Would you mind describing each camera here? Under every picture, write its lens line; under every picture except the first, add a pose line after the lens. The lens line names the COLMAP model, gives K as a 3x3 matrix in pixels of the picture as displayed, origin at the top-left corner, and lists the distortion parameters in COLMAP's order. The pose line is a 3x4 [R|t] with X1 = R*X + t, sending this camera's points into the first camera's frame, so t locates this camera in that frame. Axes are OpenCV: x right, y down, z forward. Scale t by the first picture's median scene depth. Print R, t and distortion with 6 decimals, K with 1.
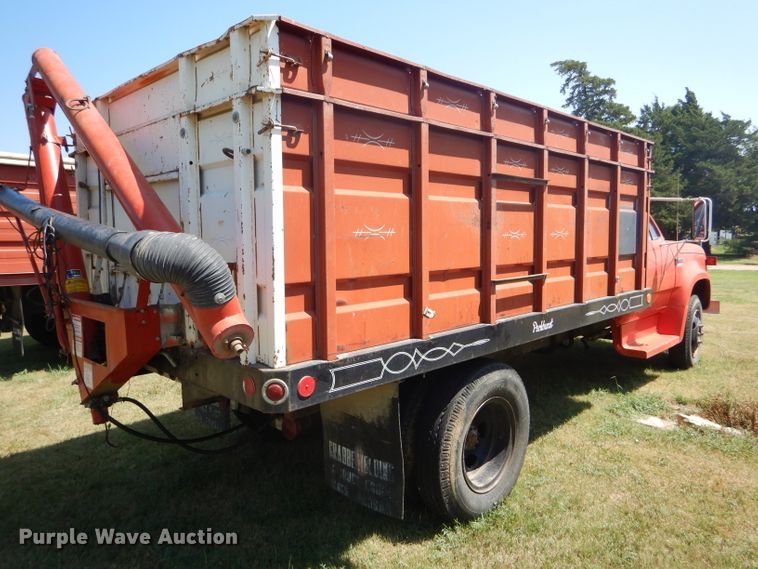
lens RADIAL K [[548.1, 0, 379.0], [0, 548.1, 284.5], [0, 0, 1]] dist [0.013560, -0.003168]
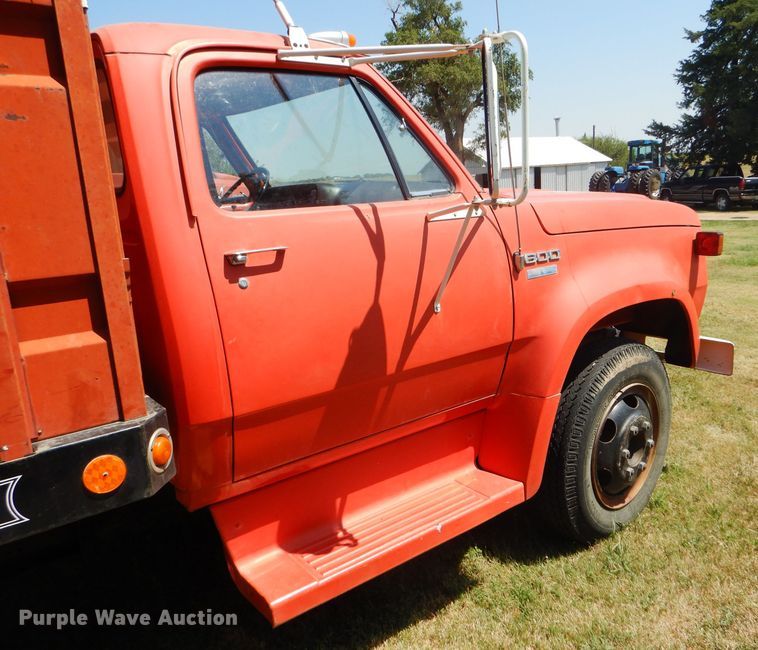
lens RADIAL K [[644.2, 0, 456.5], [0, 644.2, 335.9], [0, 0, 1]] dist [0.004235, -0.000021]
pose [[0.995908, -0.005395, -0.090207, 0.674673], [0.018719, 0.988881, 0.147524, -0.070154], [0.088408, -0.148609, 0.984936, 0.769642]]
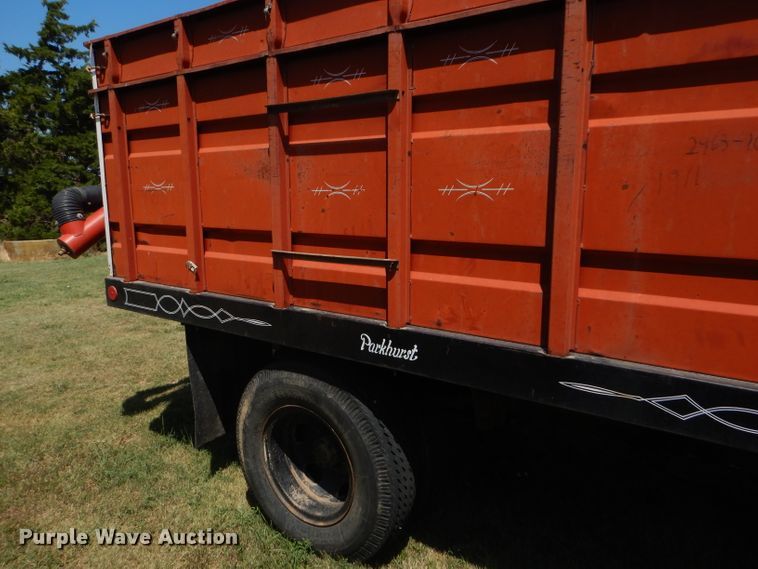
lens RADIAL K [[547.3, 0, 379.0], [0, 547.3, 284.5], [0, 0, 1]] dist [-0.000501, 0.003543]
pose [[0.146819, 0.174125, -0.973717, 0.619639], [-0.089655, 0.982675, 0.162208, -0.061688], [0.985092, 0.063483, 0.159887, 0.649836]]
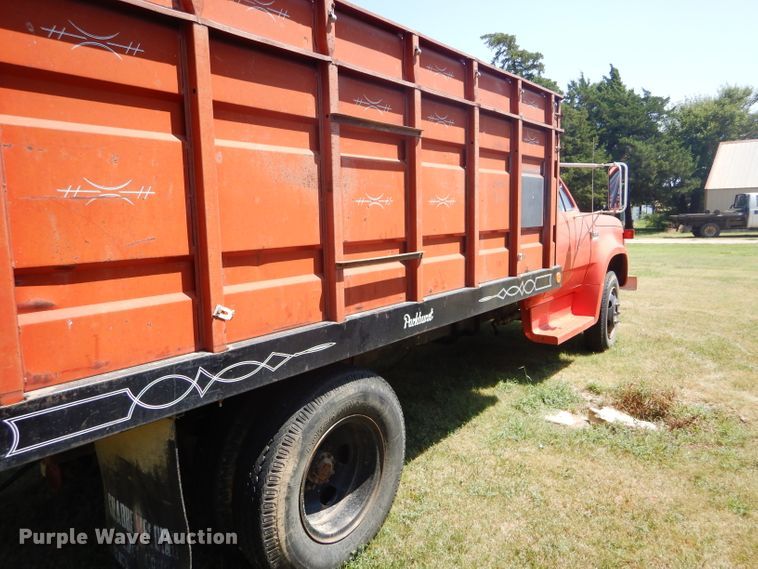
lens RADIAL K [[547.3, 0, 379.0], [0, 547.3, 284.5], [0, 0, 1]] dist [-0.000501, 0.003543]
pose [[0.994163, -0.020285, 0.105963, 0.117012], [0.015873, 0.998978, 0.042318, -0.005251], [-0.106714, -0.040389, 0.993469, 0.168913]]
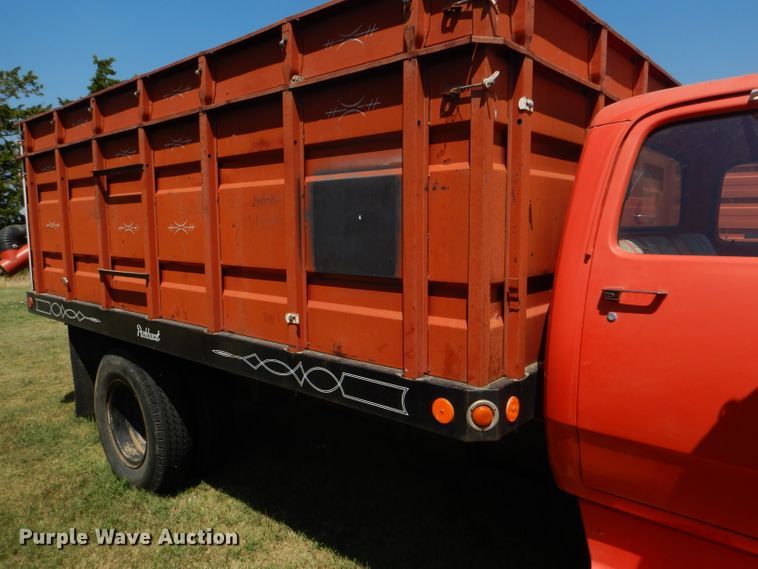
lens RADIAL K [[547.3, 0, 379.0], [0, 547.3, 284.5], [0, 0, 1]] dist [-0.000501, 0.003543]
pose [[0.051820, 0.118291, -0.991626, 0.844933], [-0.083142, 0.990024, 0.113755, -0.094161], [0.995189, 0.076551, 0.061138, 0.947475]]
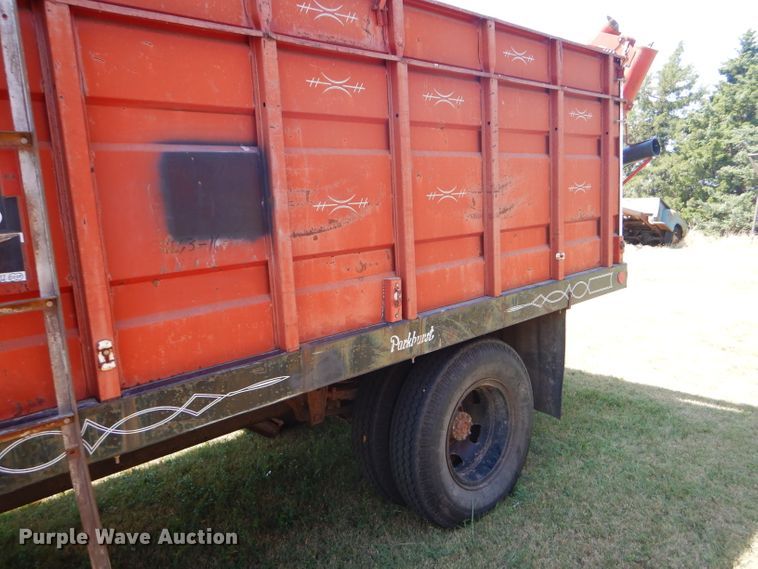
lens RADIAL K [[547.3, 0, 379.0], [0, 547.3, 284.5], [0, 0, 1]] dist [-0.000501, 0.003543]
pose [[0.997217, -0.037584, -0.064385, 0.220641], [0.041392, 0.997407, 0.058874, -0.020918], [0.062005, -0.061376, 0.996187, 0.261814]]
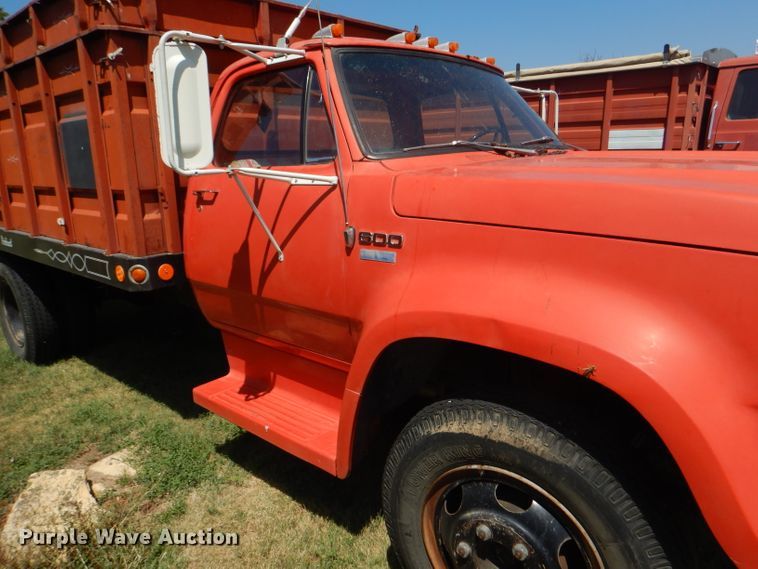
lens RADIAL K [[547.3, 0, 379.0], [0, 547.3, 284.5], [0, 0, 1]] dist [-0.000501, 0.003543]
pose [[0.030004, 0.238529, -0.970672, 1.056330], [-0.057817, 0.969897, 0.236552, -0.111954], [0.997876, 0.049024, 0.042892, 1.259413]]
